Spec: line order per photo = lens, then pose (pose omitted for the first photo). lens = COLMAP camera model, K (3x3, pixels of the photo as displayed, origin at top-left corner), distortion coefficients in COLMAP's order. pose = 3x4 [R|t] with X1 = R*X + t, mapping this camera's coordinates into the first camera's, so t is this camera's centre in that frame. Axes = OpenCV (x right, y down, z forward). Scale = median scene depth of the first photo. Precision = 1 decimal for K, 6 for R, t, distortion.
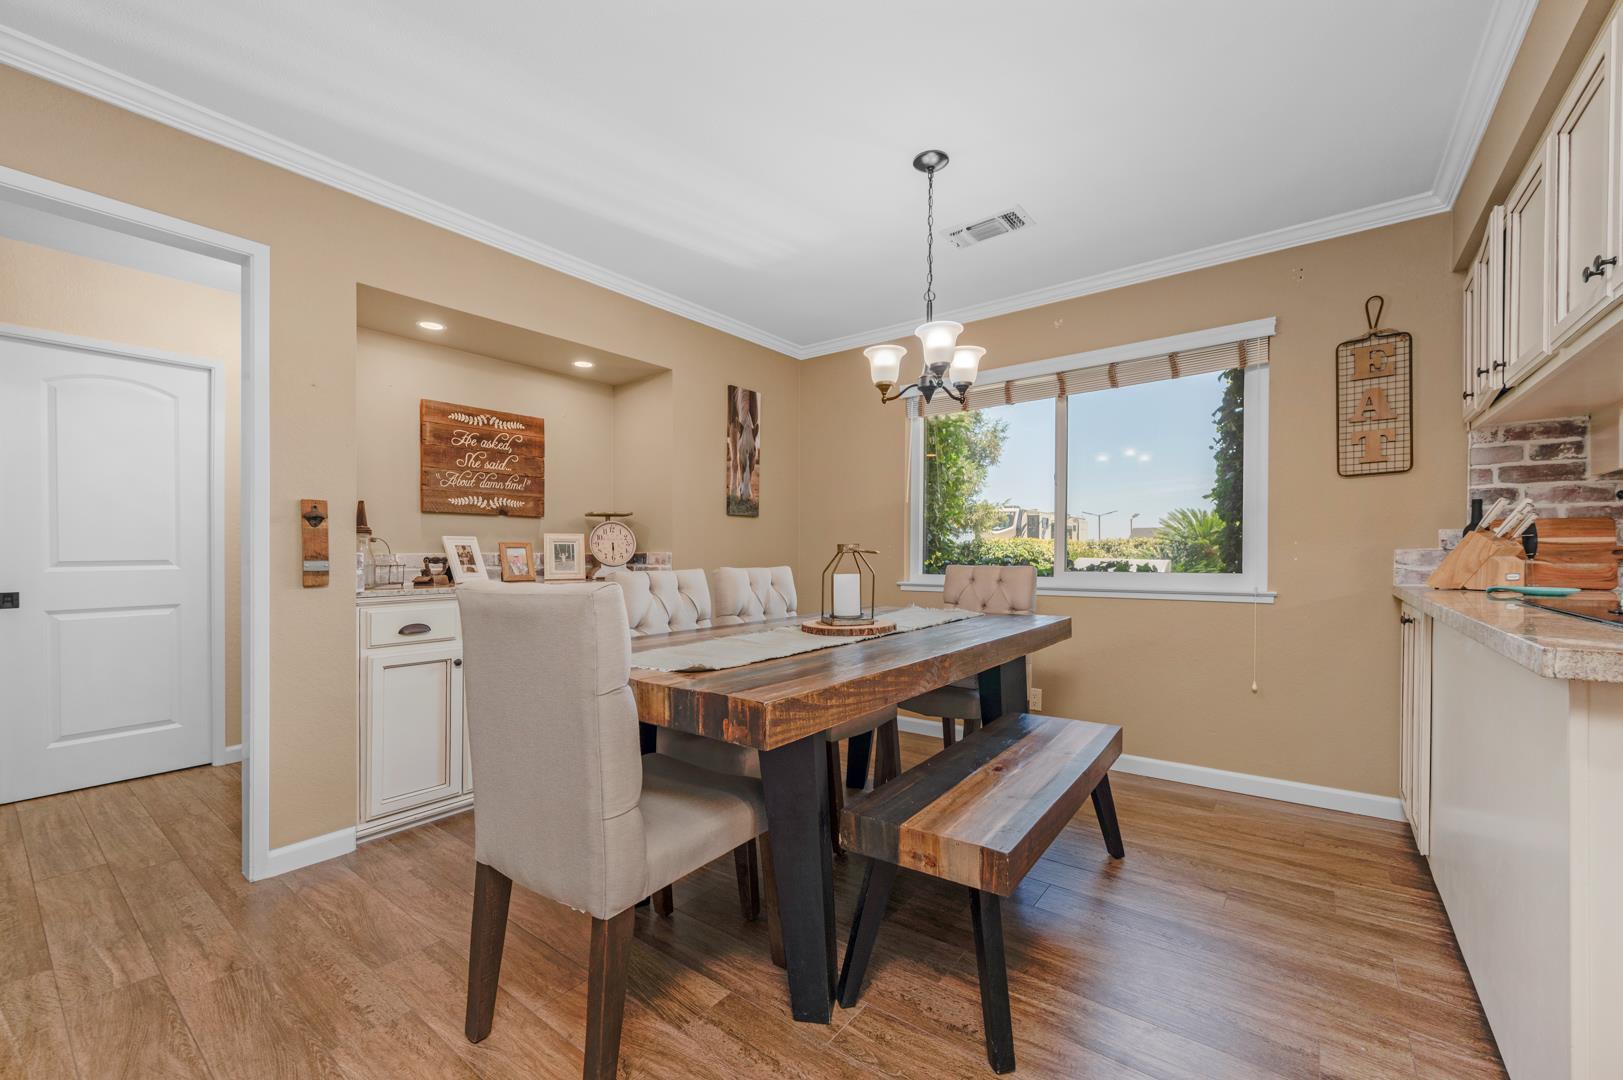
lens RADIAL K [[664.1, 0, 818.2], [0, 664.1, 550.0], [0, 0, 1]] dist [-0.000524, 0.000192]
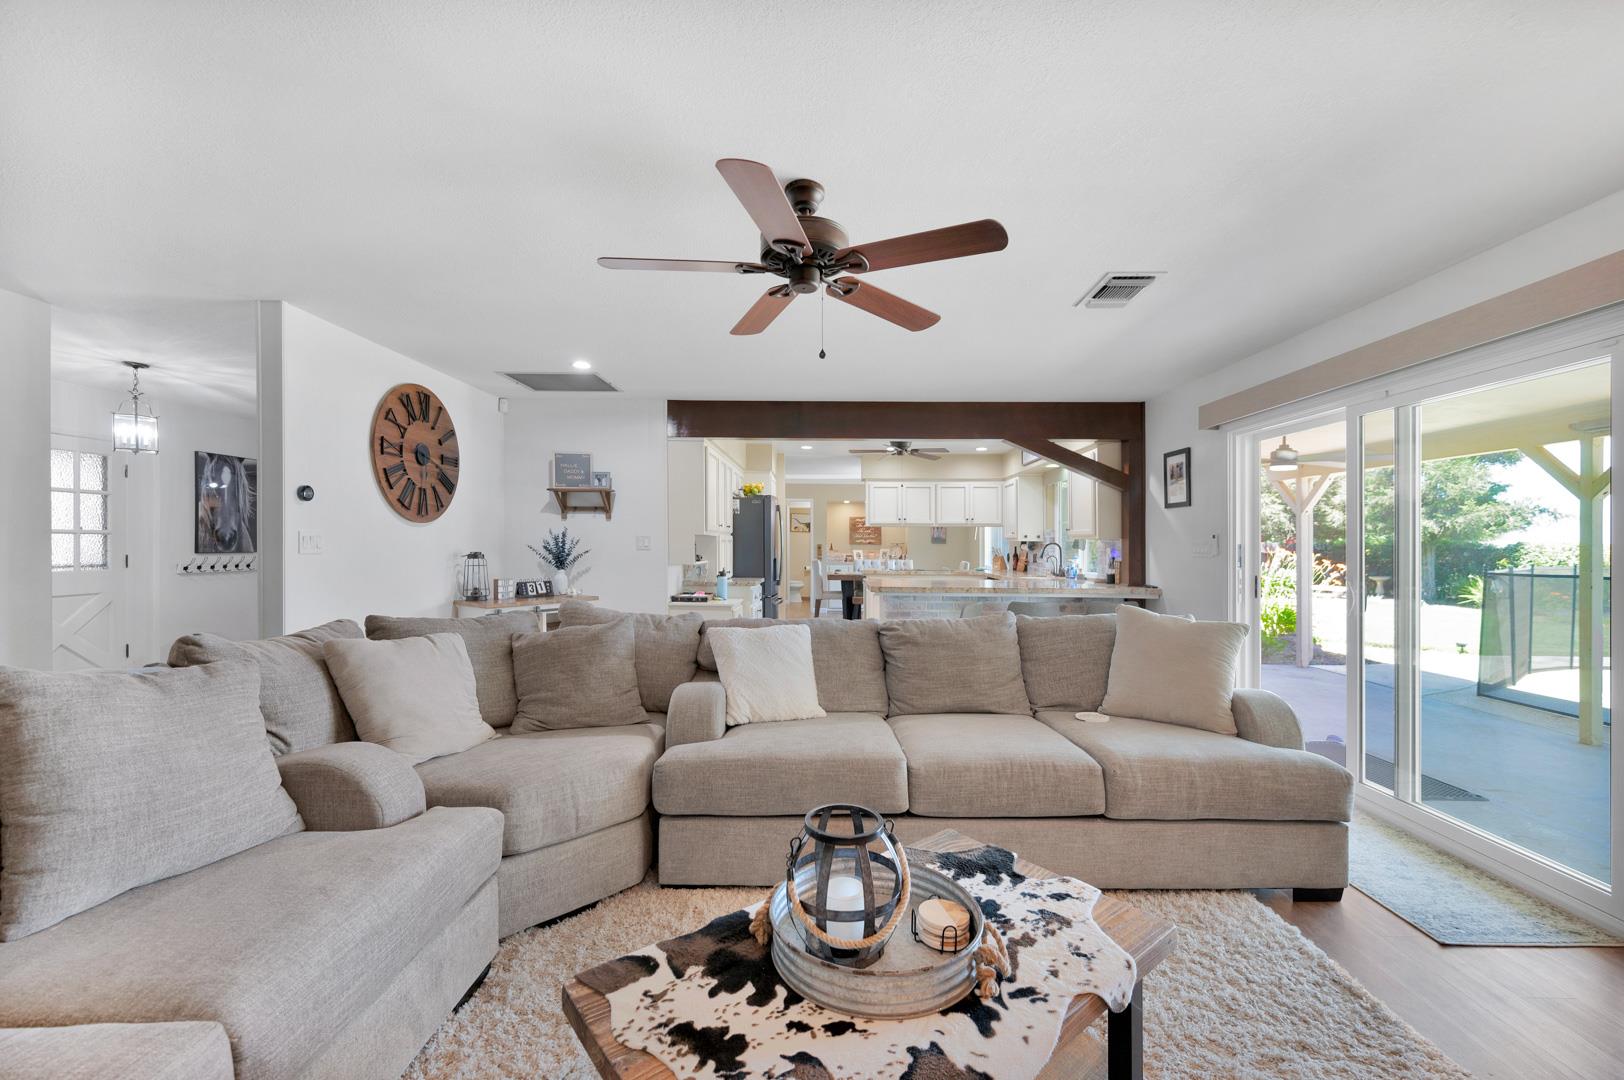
lens RADIAL K [[636.3, 0, 812.0], [0, 636.3, 540.0], [0, 0, 1]] dist [0.022814, 0.000011]
pose [[0.567874, 0.006122, -0.823093, 2.313540], [-0.010155, 0.999948, 0.000431, -0.074103], [0.823053, 0.008114, 0.567907, -1.325469]]
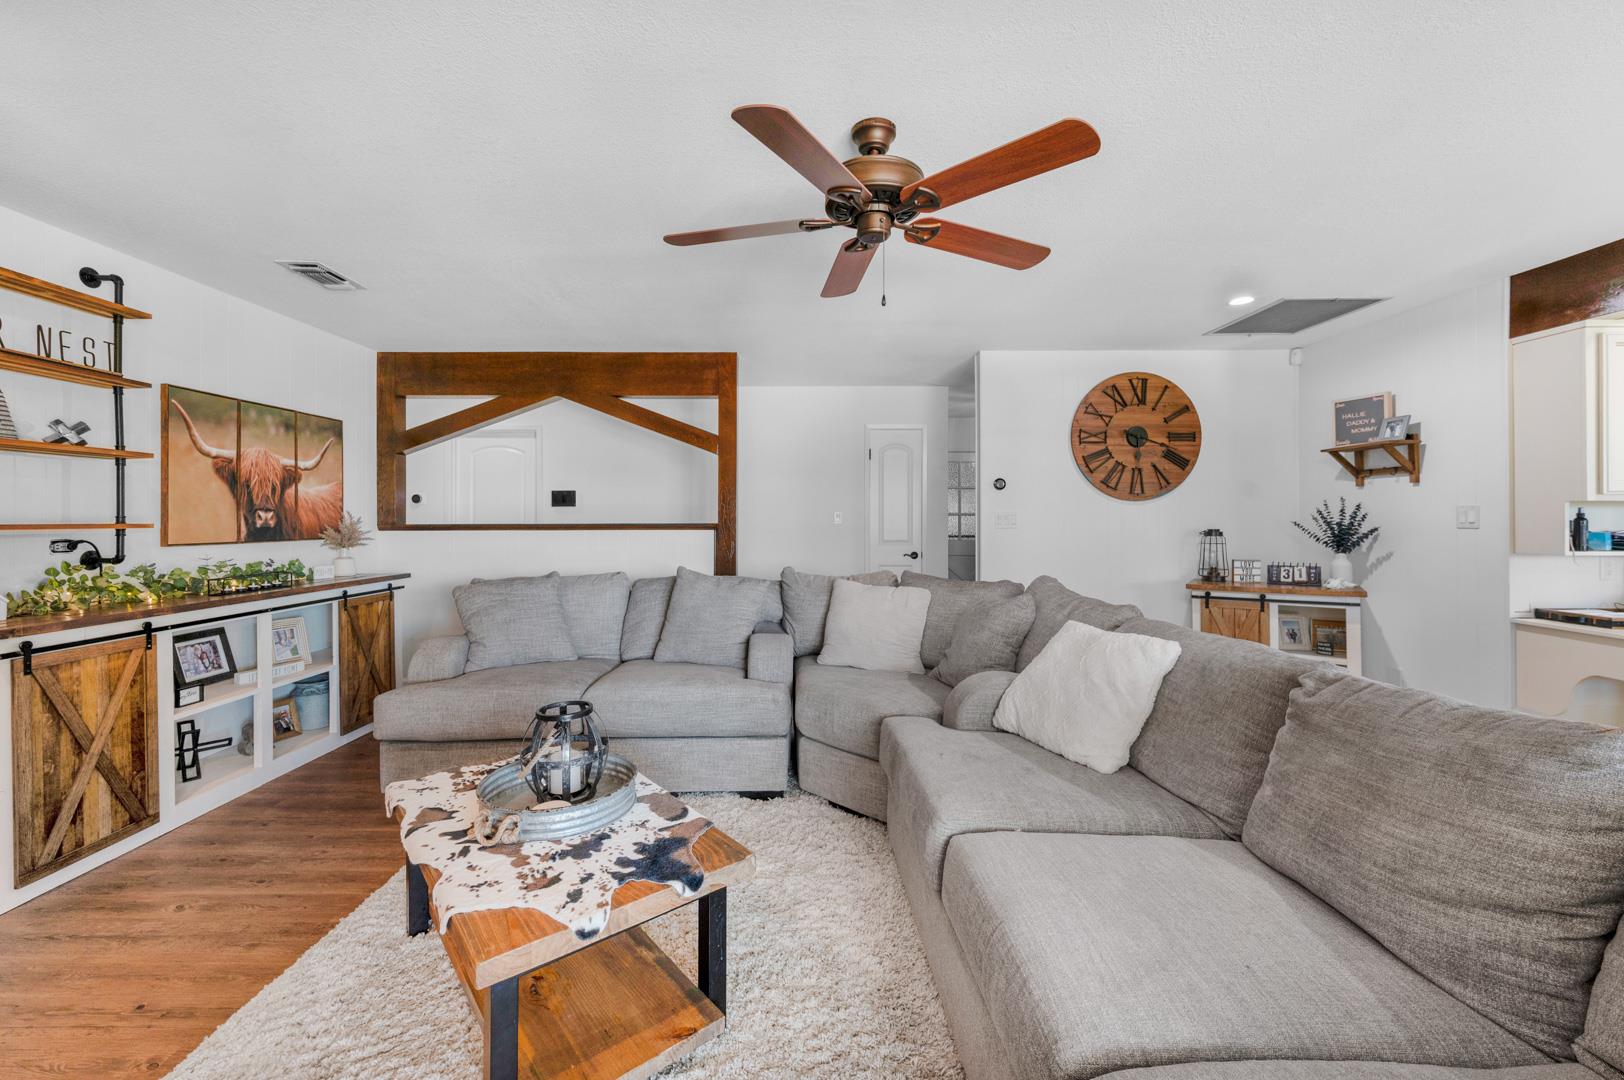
lens RADIAL K [[641.5, 0, 815.7], [0, 641.5, 518.8], [0, 0, 1]] dist [-0.000806, -0.000074]
pose [[-0.790715, 0.007989, -0.612133, 2.199221], [0.009243, 0.999957, 0.001111, -0.070421], [0.612115, -0.004780, -0.790754, -0.653716]]
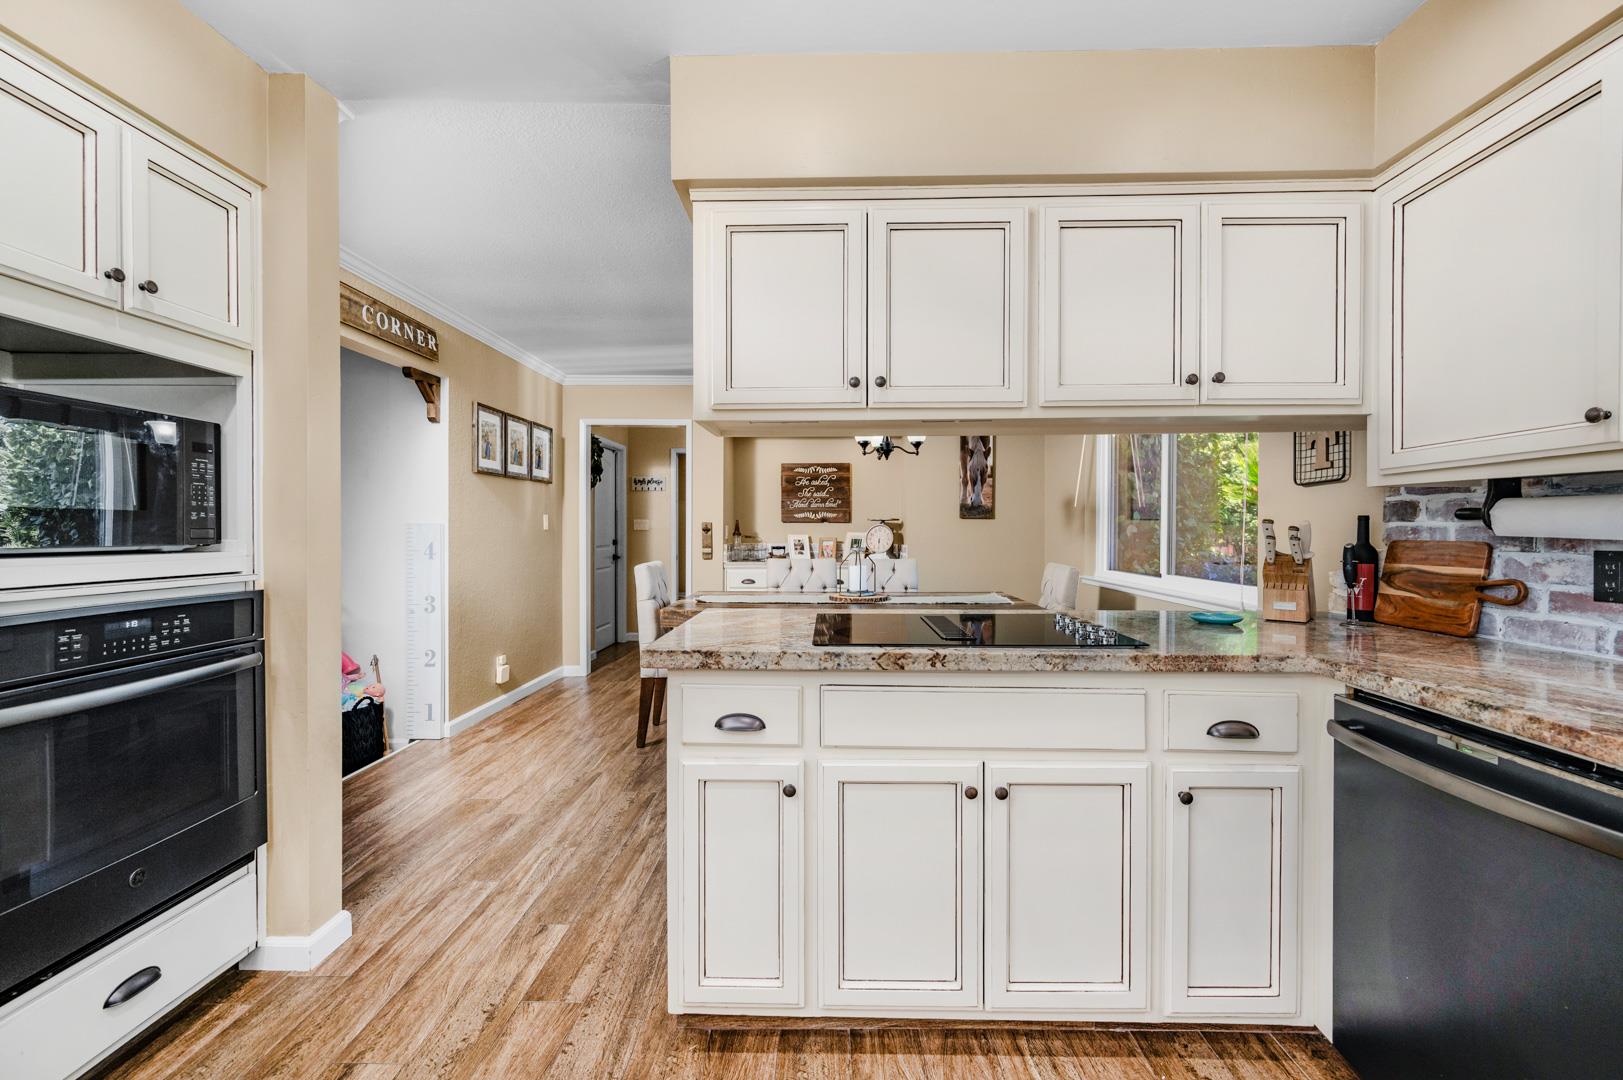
lens RADIAL K [[686.5, 0, 821.0], [0, 686.5, 535.4], [0, 0, 1]] dist [0.000914, 0.000407]
pose [[0.584320, 0.014724, -0.811390, 0.974767], [-0.001424, 0.999852, 0.017118, -0.048143], [0.811522, -0.008847, 0.584255, -0.059790]]
